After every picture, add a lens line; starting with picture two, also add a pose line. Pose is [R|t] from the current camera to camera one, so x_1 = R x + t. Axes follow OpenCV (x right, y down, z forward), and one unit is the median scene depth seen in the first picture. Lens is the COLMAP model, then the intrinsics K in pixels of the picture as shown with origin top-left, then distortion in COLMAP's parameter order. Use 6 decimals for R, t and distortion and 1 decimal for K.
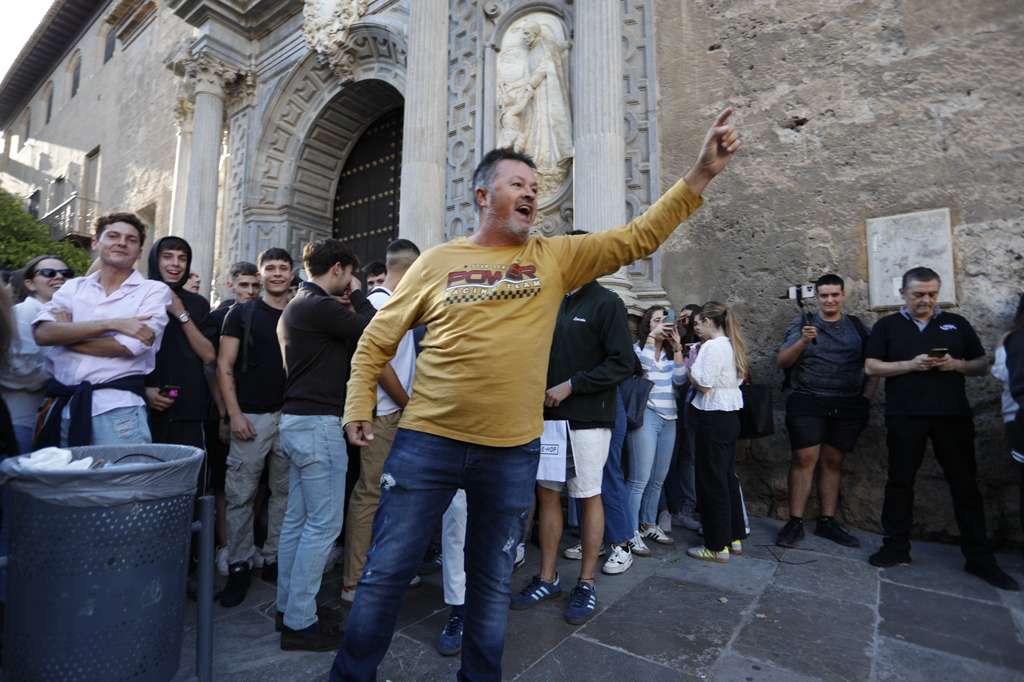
lens RADIAL K [[514.4, 0, 515.0], [0, 514.4, 340.3], [0, 0, 1]] dist [-0.052332, 0.018828]
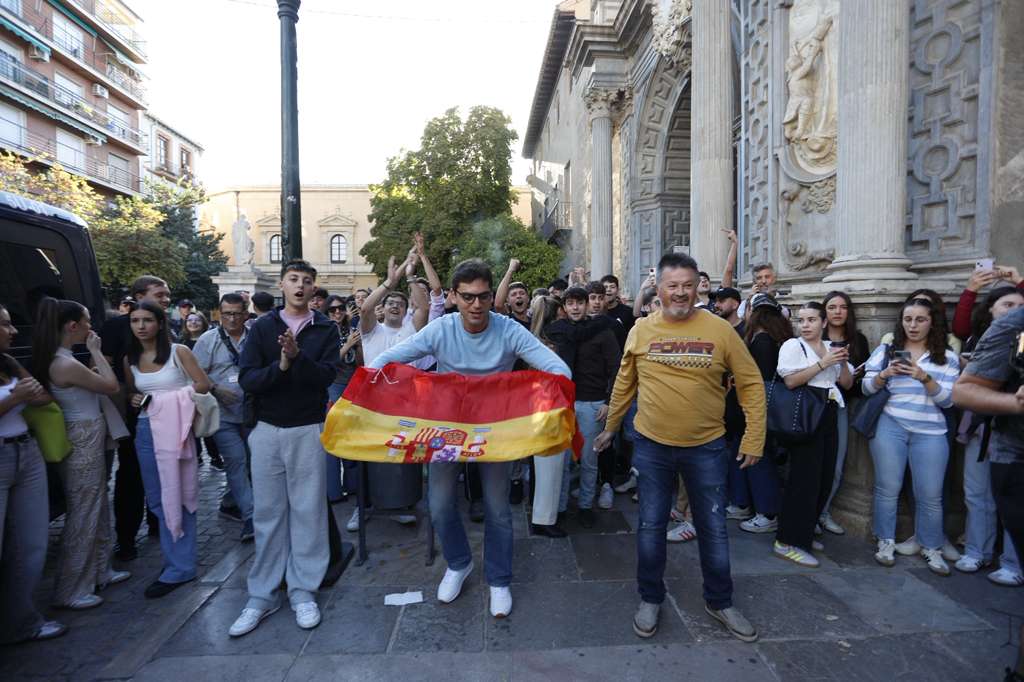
lens RADIAL K [[493.7, 0, 510.8], [0, 493.7, 340.2], [0, 0, 1]] dist [-0.052301, 0.018802]
pose [[0.618190, 0.023293, -0.785684, 0.237804], [0.073761, 0.993431, 0.087489, -0.051490], [0.782560, -0.112038, 0.612411, -0.006368]]
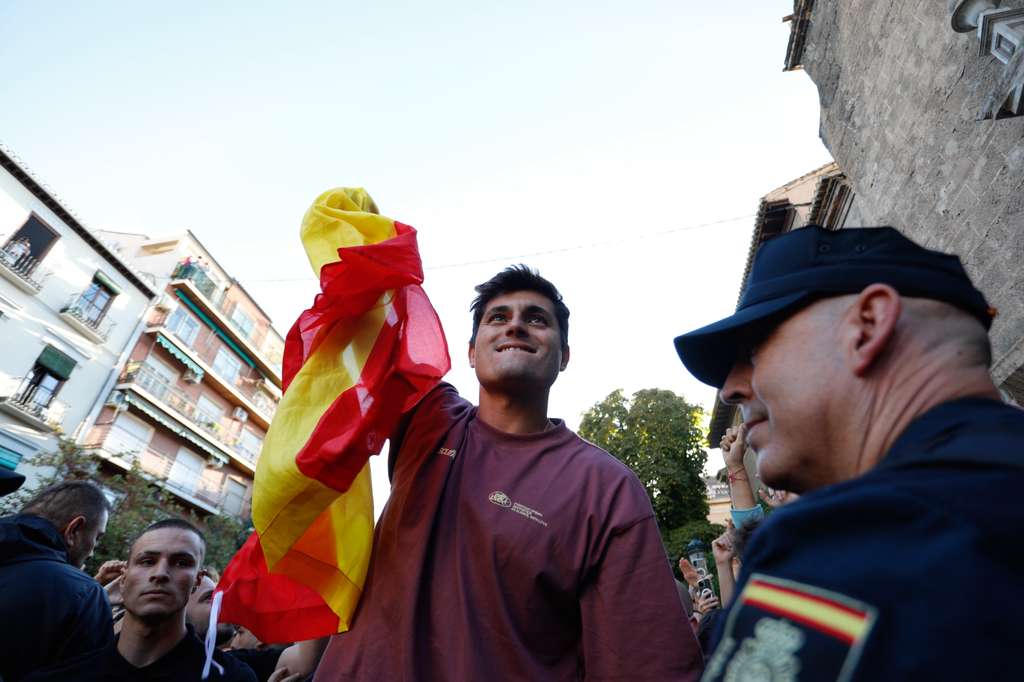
lens RADIAL K [[514.4, 0, 508.6], [0, 514.4, 338.6], [0, 0, 1]] dist [-0.052332, 0.018828]
pose [[0.392492, -0.557779, -0.731322, -0.743556], [0.084763, 0.813679, -0.575101, -0.014410], [0.915841, 0.163733, 0.366642, 0.306062]]
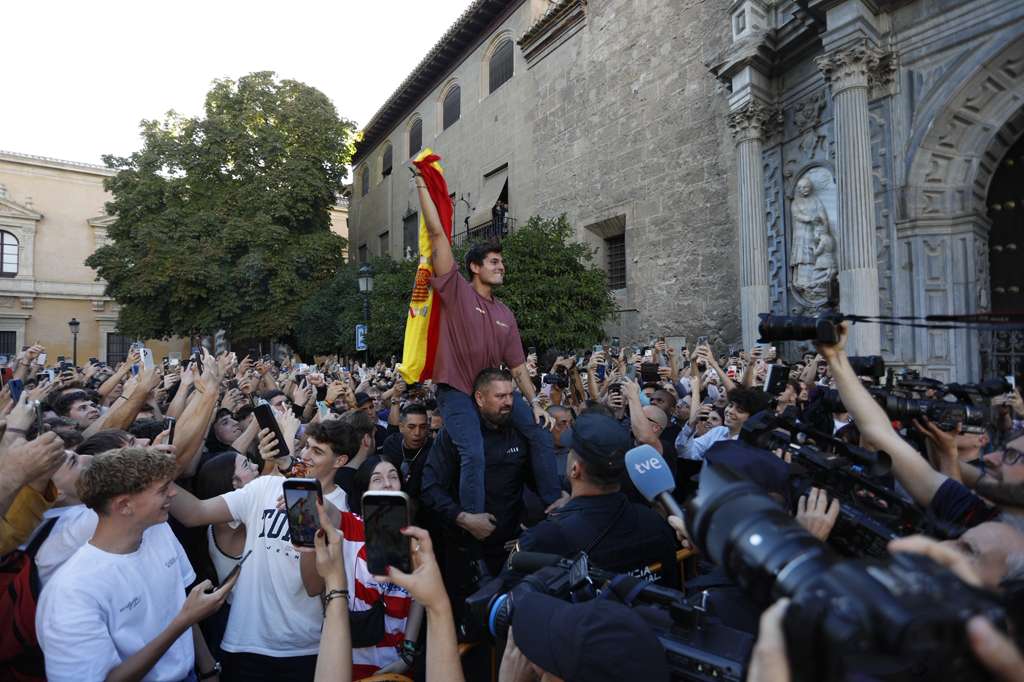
lens RADIAL K [[514.4, 0, 497.8], [0, 514.4, 336.4], [0, 0, 1]] dist [-0.052332, 0.018828]
pose [[0.930801, -0.027471, -0.364493, -0.859978], [0.042223, 0.998577, 0.032563, -0.125253], [0.363080, -0.045700, 0.930637, -0.021344]]
